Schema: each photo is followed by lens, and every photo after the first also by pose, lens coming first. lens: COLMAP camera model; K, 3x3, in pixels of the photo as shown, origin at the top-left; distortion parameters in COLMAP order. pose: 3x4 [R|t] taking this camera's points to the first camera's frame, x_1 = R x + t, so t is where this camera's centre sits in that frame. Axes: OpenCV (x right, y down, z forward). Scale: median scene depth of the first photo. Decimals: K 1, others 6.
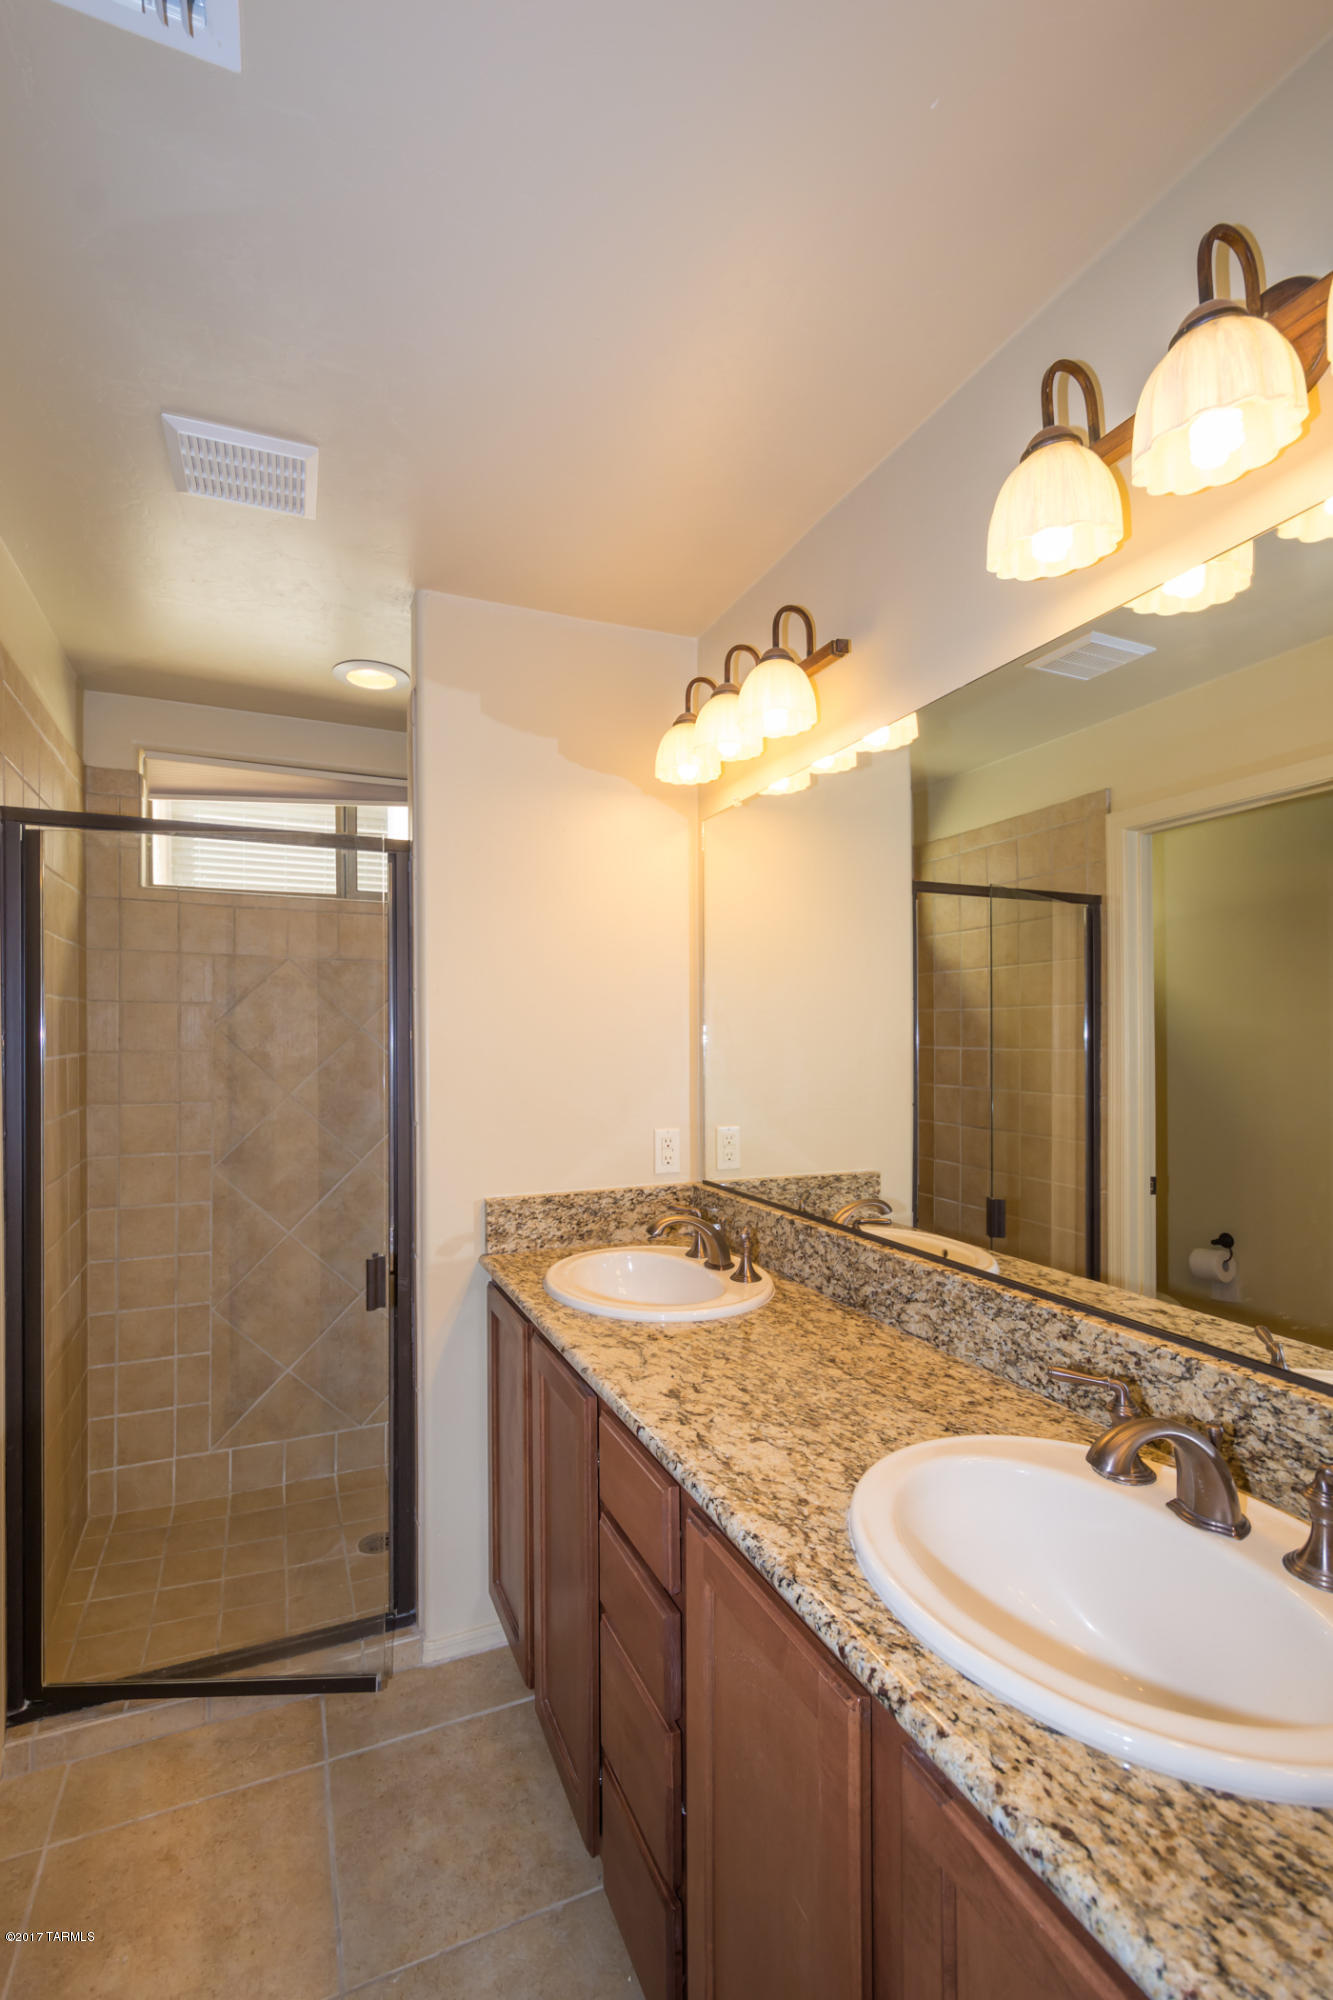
lens RADIAL K [[885.4, 0, 662.9], [0, 885.4, 1032.7], [0, 0, 1]] dist [0.001930, 0.000002]
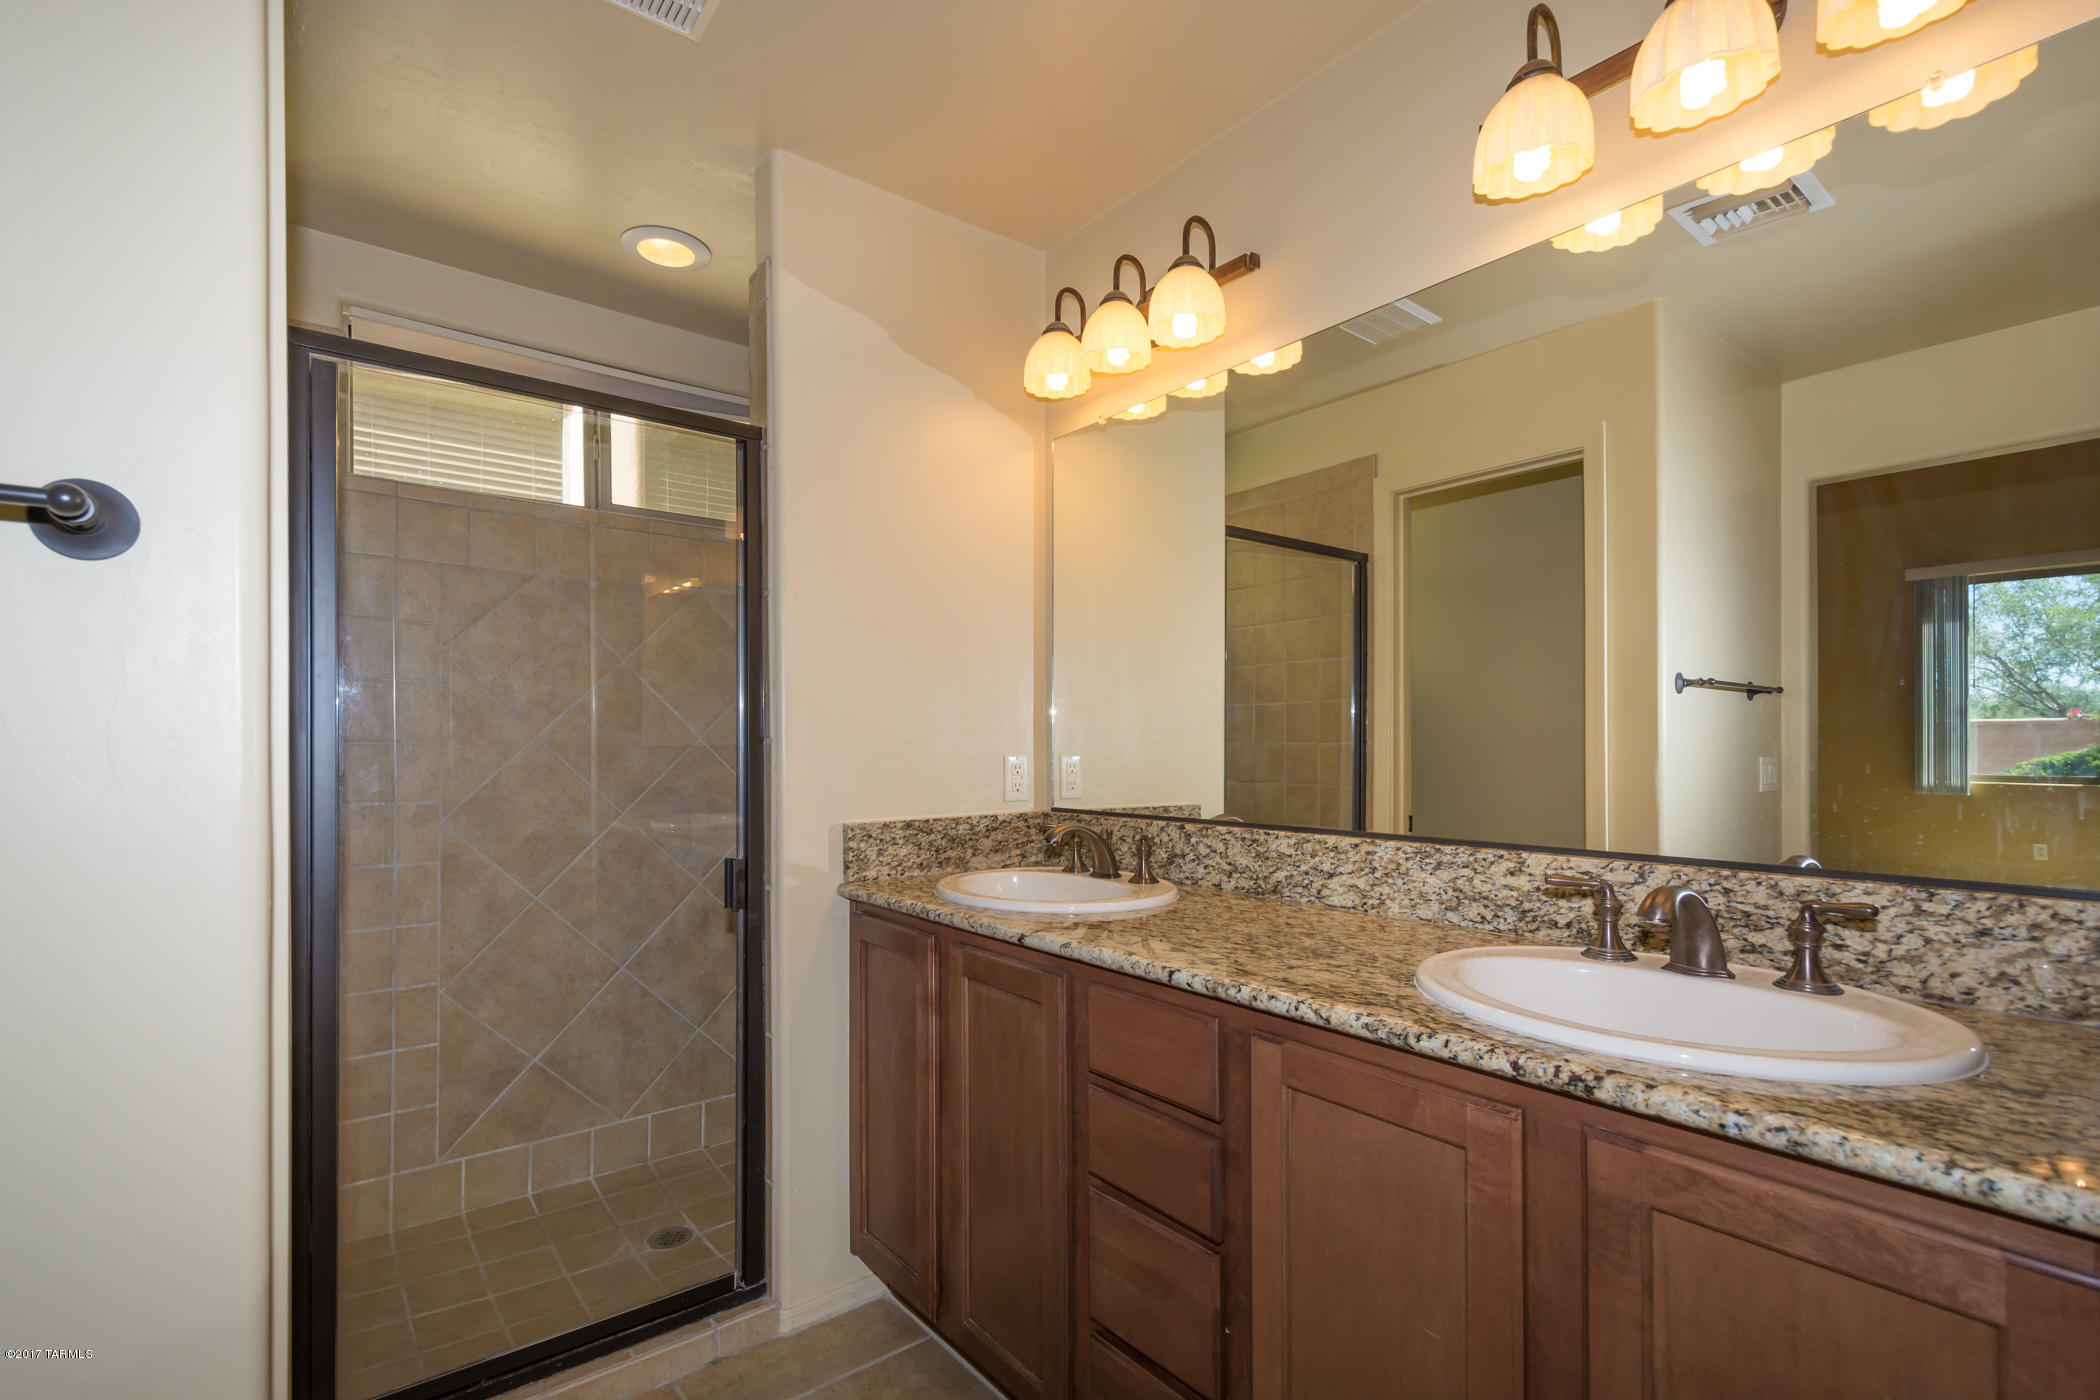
lens RADIAL K [[943.6, 0, 1050.0], [0, 943.6, 740.4], [0, 0, 1]] dist [0.018664, -0.008695]
pose [[0.964905, 0.000861, 0.262599, -0.289204], [-0.001331, 0.999998, 0.001612, 0.113019], [-0.262597, -0.001905, 0.964904, -0.011893]]
